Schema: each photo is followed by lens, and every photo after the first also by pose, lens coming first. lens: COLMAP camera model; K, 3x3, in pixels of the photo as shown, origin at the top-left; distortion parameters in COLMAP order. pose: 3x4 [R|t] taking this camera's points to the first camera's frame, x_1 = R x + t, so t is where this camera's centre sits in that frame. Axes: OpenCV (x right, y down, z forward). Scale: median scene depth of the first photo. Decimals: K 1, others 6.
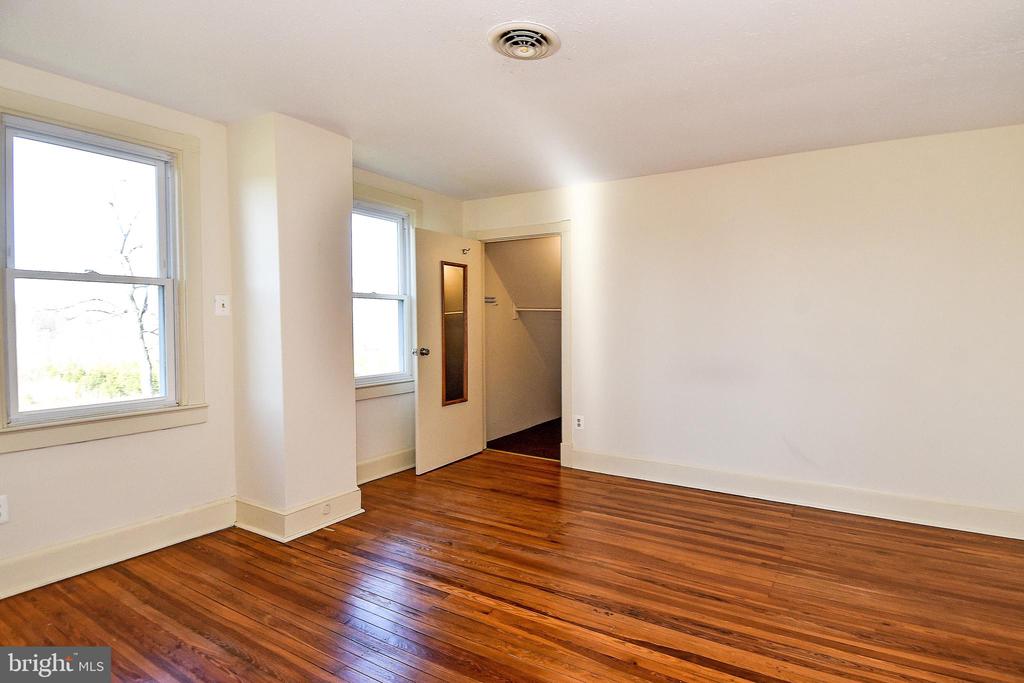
lens RADIAL K [[542.7, 0, 524.2], [0, 542.7, 343.8], [0, 0, 1]] dist [0.044991, -0.058590]
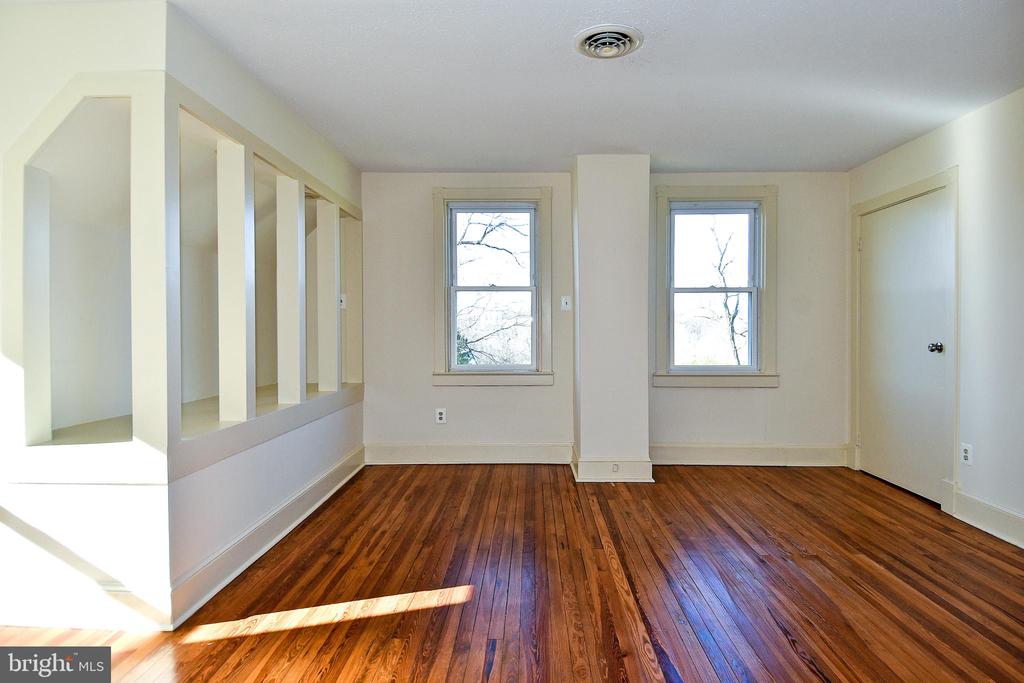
lens RADIAL K [[533.6, 0, 520.6], [0, 533.6, 338.0], [0, 0, 1]] dist [0.048488, -0.052432]
pose [[0.502181, 0.017988, -0.864575, 0.621821], [-0.034689, 0.999398, 0.000645, 0.024096], [0.864066, 0.029667, 0.502503, 0.240357]]
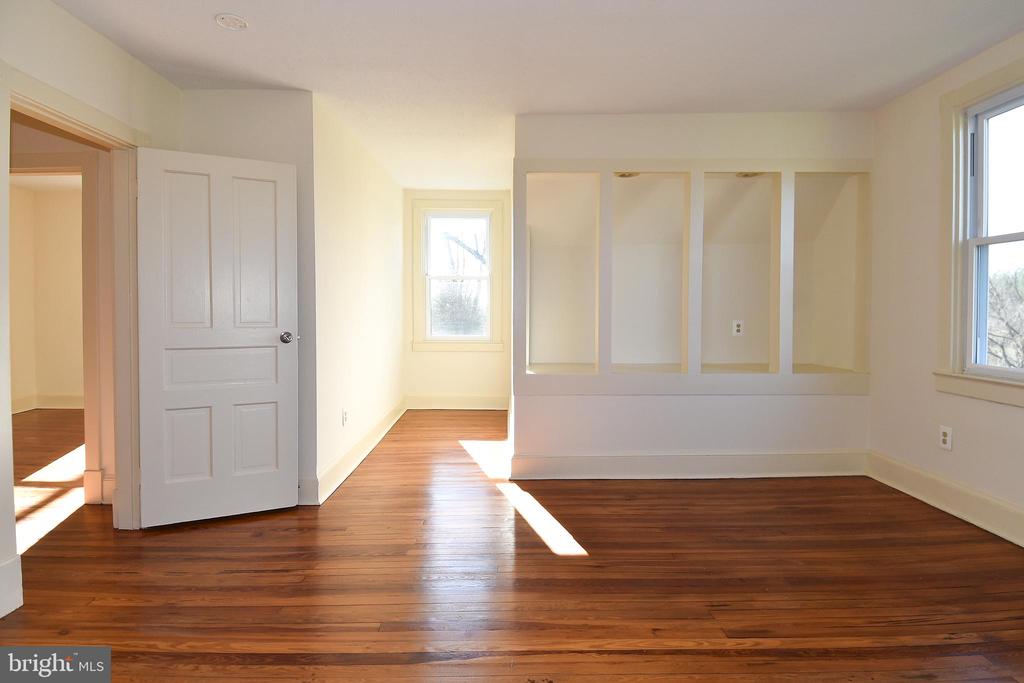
lens RADIAL K [[517.1, 0, 509.9], [0, 517.1, 319.7], [0, 0, 1]] dist [0.044507, -0.039404]
pose [[-0.851935, 0.014019, -0.523459, 0.415354], [-0.014540, 0.998623, 0.050410, -0.007489], [0.523445, 0.050557, -0.850558, 1.218275]]
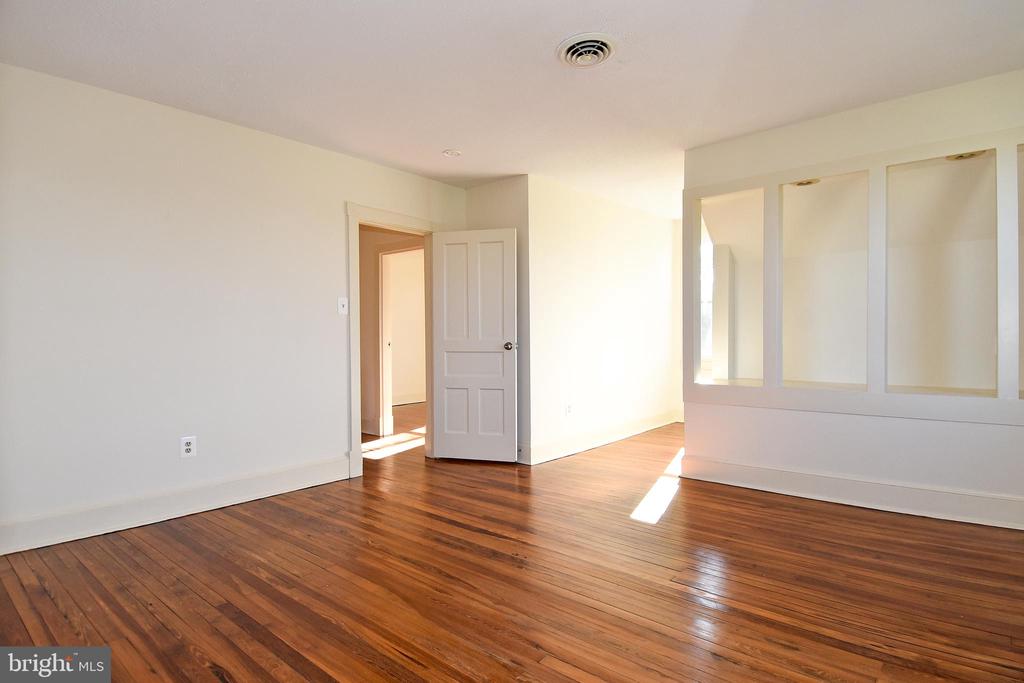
lens RADIAL K [[533.6, 0, 520.6], [0, 533.6, 338.0], [0, 0, 1]] dist [0.048488, -0.052432]
pose [[-0.987605, 0.010663, 0.156598, -0.026752], [0.016679, 0.999170, 0.037157, 0.006127], [-0.156072, 0.039309, -0.986963, 1.641543]]
